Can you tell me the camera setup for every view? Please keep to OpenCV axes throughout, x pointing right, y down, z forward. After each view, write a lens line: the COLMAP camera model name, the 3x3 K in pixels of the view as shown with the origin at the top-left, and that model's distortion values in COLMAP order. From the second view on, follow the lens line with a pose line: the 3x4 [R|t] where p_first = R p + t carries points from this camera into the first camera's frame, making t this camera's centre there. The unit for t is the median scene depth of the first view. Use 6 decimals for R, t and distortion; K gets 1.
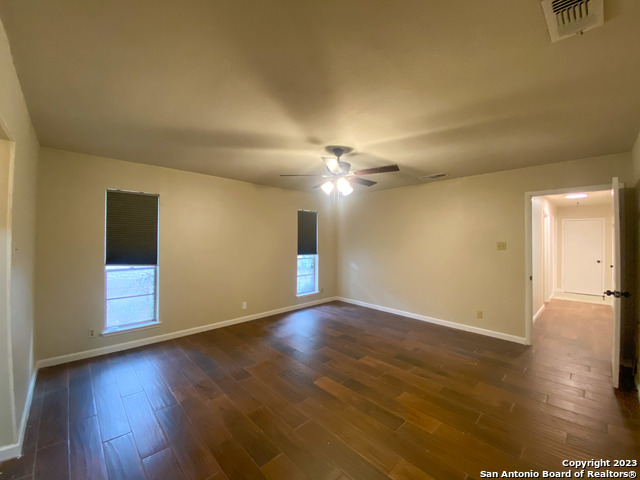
lens RADIAL K [[256.6, 0, 319.6], [0, 256.6, 238.4], [0, 0, 1]] dist [0.030160, -0.023932]
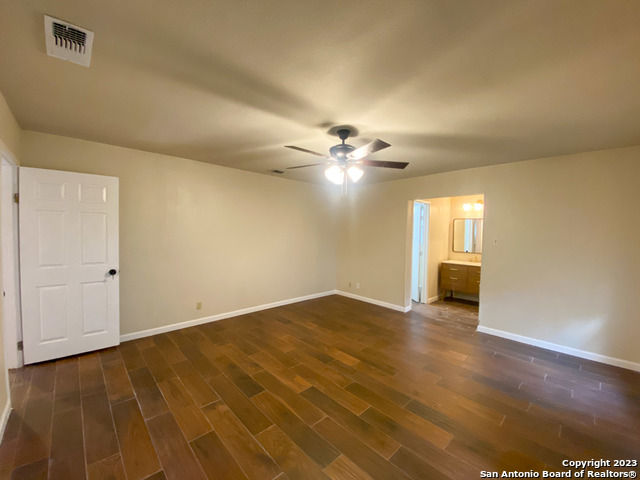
lens RADIAL K [[262.9, 0, 323.1], [0, 262.9, 239.9], [0, 0, 1]] dist [0.032381, -0.021171]
pose [[-0.999586, -0.025236, -0.013804, 0.131880], [-0.025686, 0.999109, 0.033493, -0.003328], [0.012947, 0.033834, -0.999344, 1.703843]]
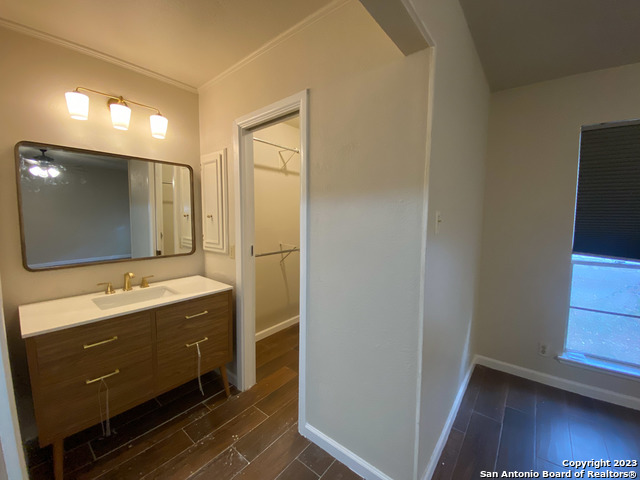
lens RADIAL K [[256.6, 0, 319.6], [0, 256.6, 238.4], [0, 0, 1]] dist [0.030160, -0.023932]
pose [[0.130451, 0.076031, -0.988535, -0.300969], [0.003418, 0.997015, 0.077134, 0.019901], [0.991449, -0.013441, 0.129802, 0.326019]]
